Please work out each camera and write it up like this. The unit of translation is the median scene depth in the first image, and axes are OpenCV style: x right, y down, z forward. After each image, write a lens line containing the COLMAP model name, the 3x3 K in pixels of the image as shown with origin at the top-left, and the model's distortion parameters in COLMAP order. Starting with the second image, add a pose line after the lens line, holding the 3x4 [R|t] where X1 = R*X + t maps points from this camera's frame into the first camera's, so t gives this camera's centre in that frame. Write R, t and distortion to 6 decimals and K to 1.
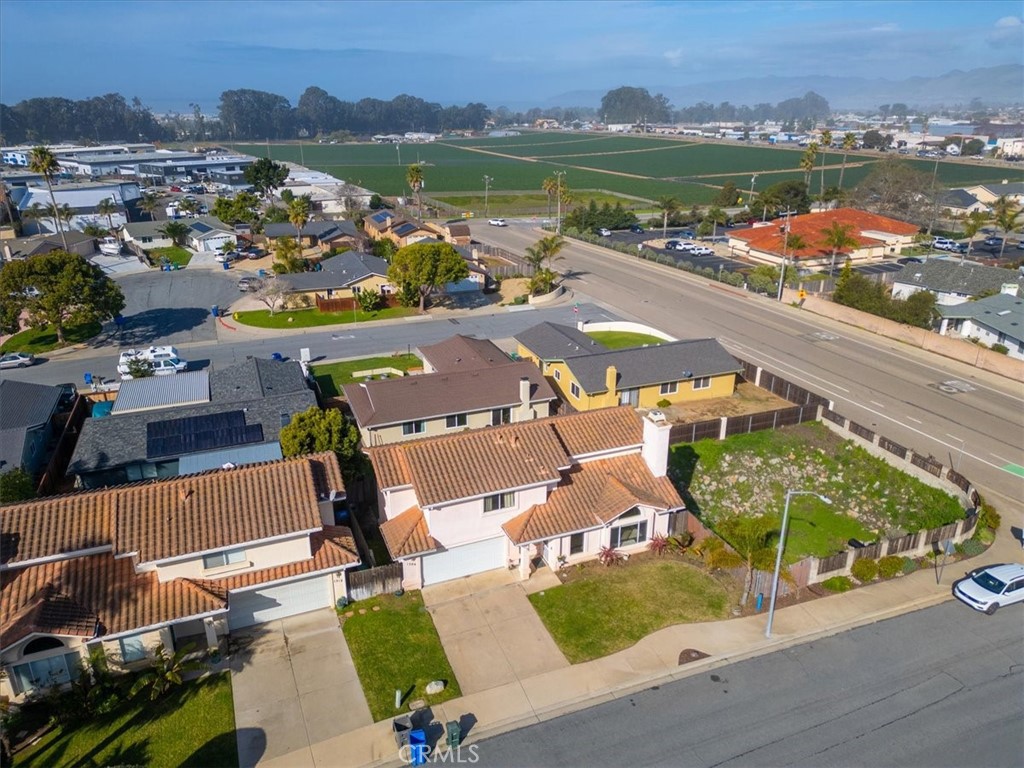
lens RADIAL K [[717.7, 0, 513.8], [0, 717.7, 382.9], [0, 0, 1]] dist [0.081793, -0.080859]
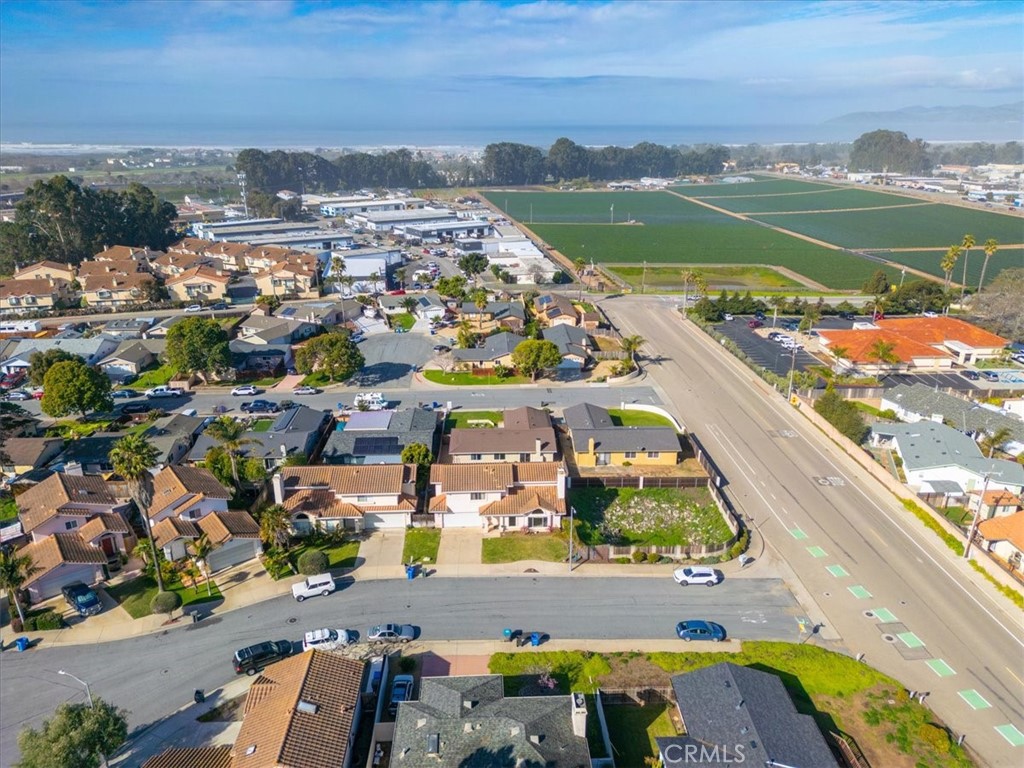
lens RADIAL K [[717.7, 0, 513.8], [0, 717.7, 382.9], [0, 0, 1]] dist [0.081793, -0.080859]
pose [[0.942746, 0.111213, -0.314422, 0.454030], [-0.119982, 0.992739, -0.008610, -0.110410], [0.311181, 0.045842, 0.949244, -0.681541]]
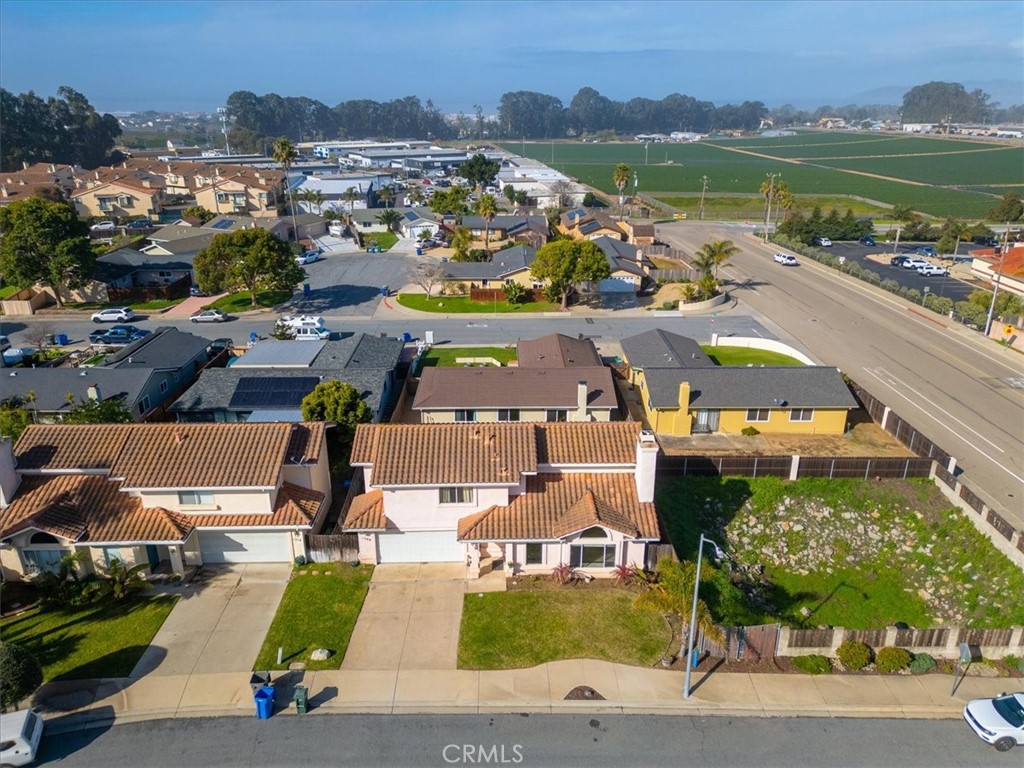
lens RADIAL K [[717.7, 0, 513.8], [0, 717.7, 382.9], [0, 0, 1]] dist [0.081793, -0.080859]
pose [[0.934755, 0.128055, -0.331413, 0.217230], [-0.128005, 0.991528, 0.022080, -0.012987], [0.331432, 0.021783, 0.943227, 0.047863]]
